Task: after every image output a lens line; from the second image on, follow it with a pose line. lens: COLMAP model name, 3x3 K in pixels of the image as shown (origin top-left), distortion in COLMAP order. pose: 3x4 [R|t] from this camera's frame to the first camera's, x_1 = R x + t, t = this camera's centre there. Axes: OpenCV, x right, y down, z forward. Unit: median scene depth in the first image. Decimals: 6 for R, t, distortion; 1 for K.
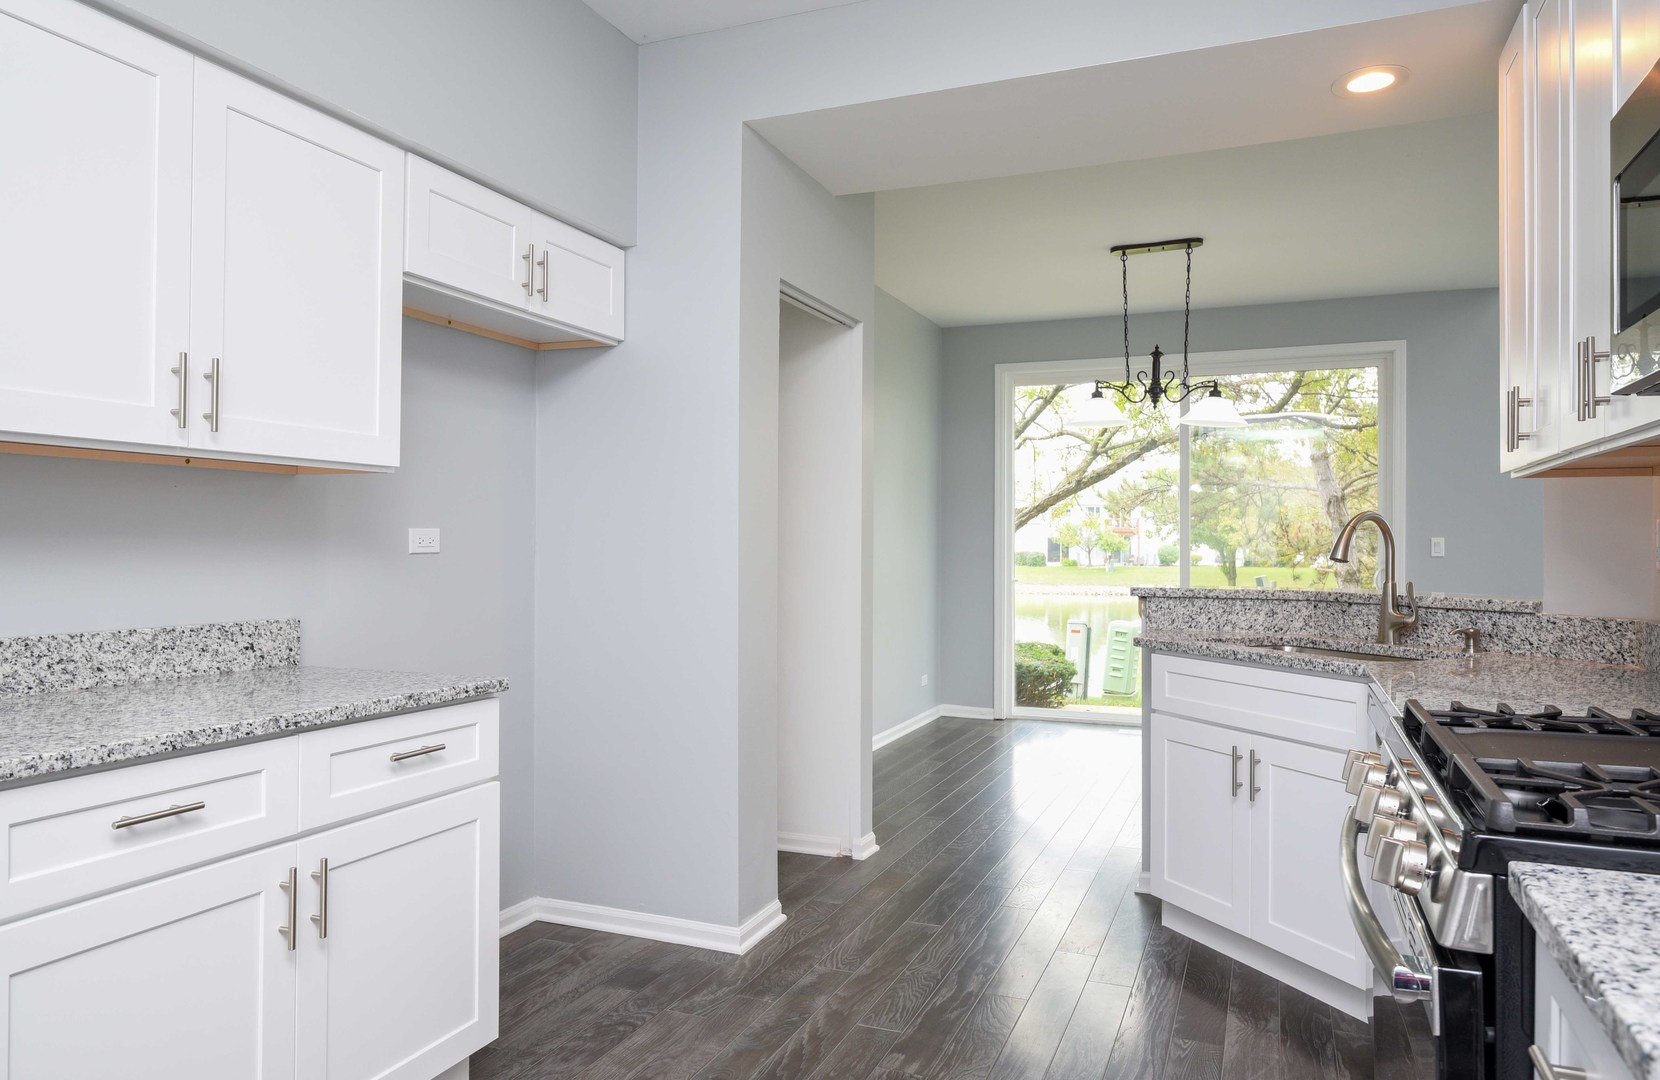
lens RADIAL K [[1071.8, 0, 839.8], [0, 1071.8, 541.5], [0, 0, 1]] dist [0.005152, -0.000328]
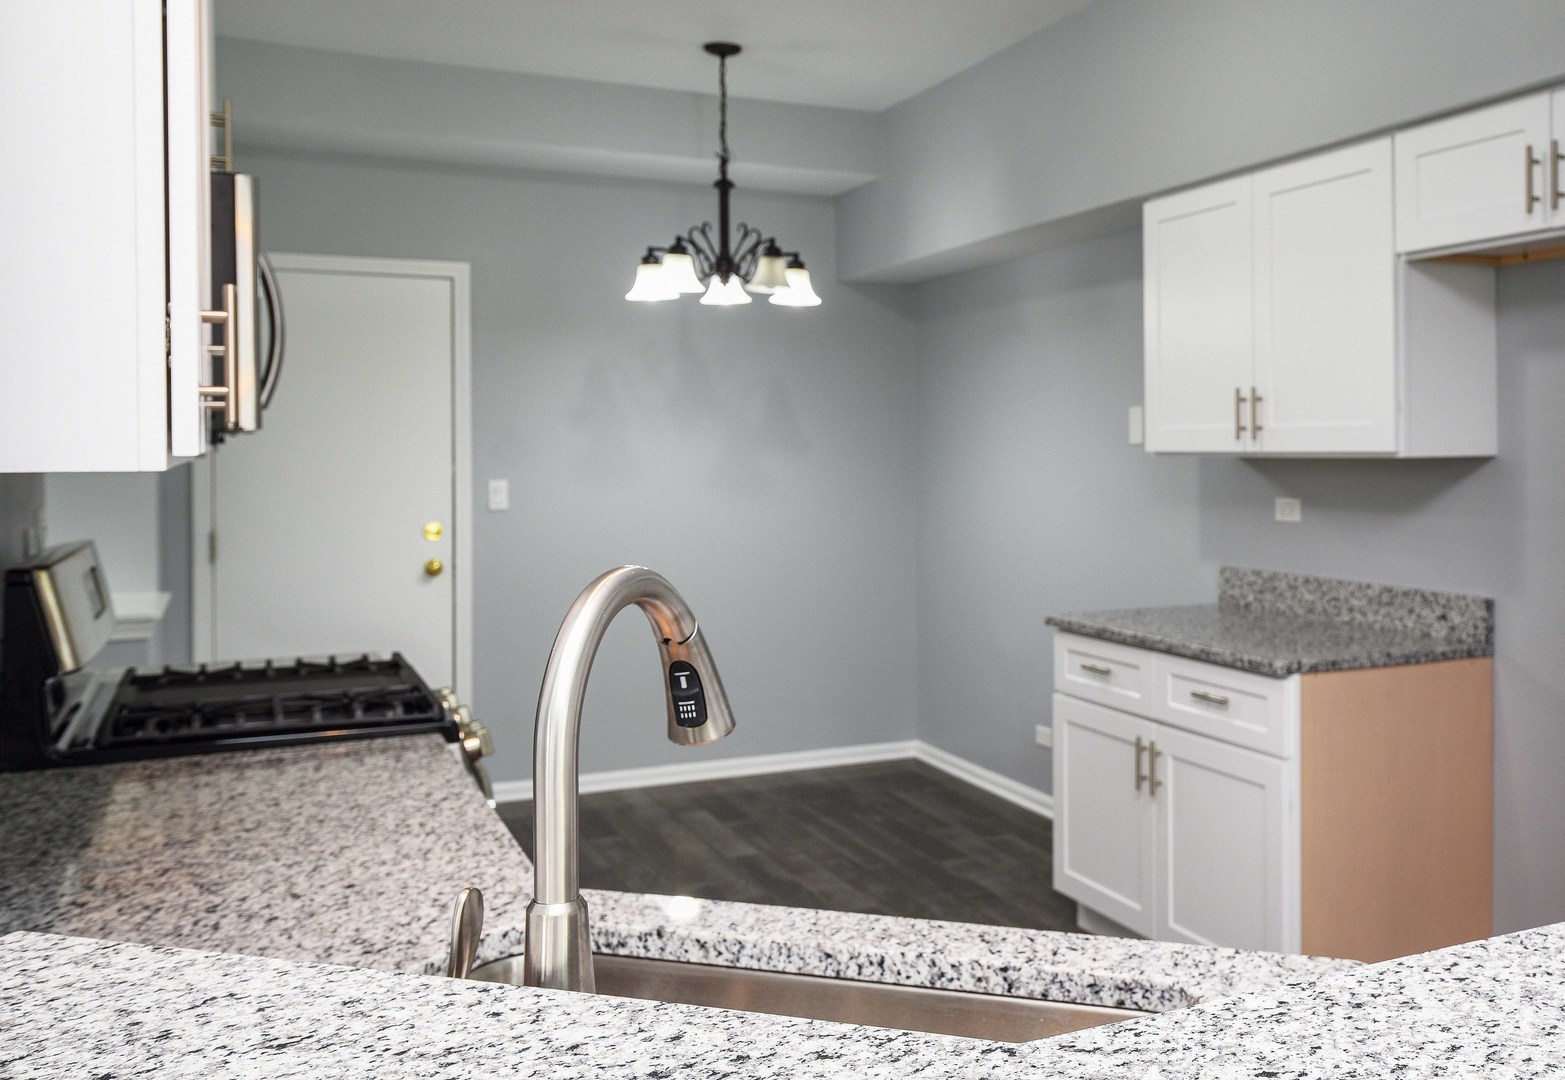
lens RADIAL K [[1271.9, 0, 782.4], [0, 1271.9, 537.7], [0, 0, 1]] dist [-0.005997, -0.001745]
pose [[-0.697795, 0.051734, -0.714426, 0.901730], [0.011174, 0.998053, 0.061359, -0.074188], [0.716210, 0.034832, -0.697015, 1.521995]]
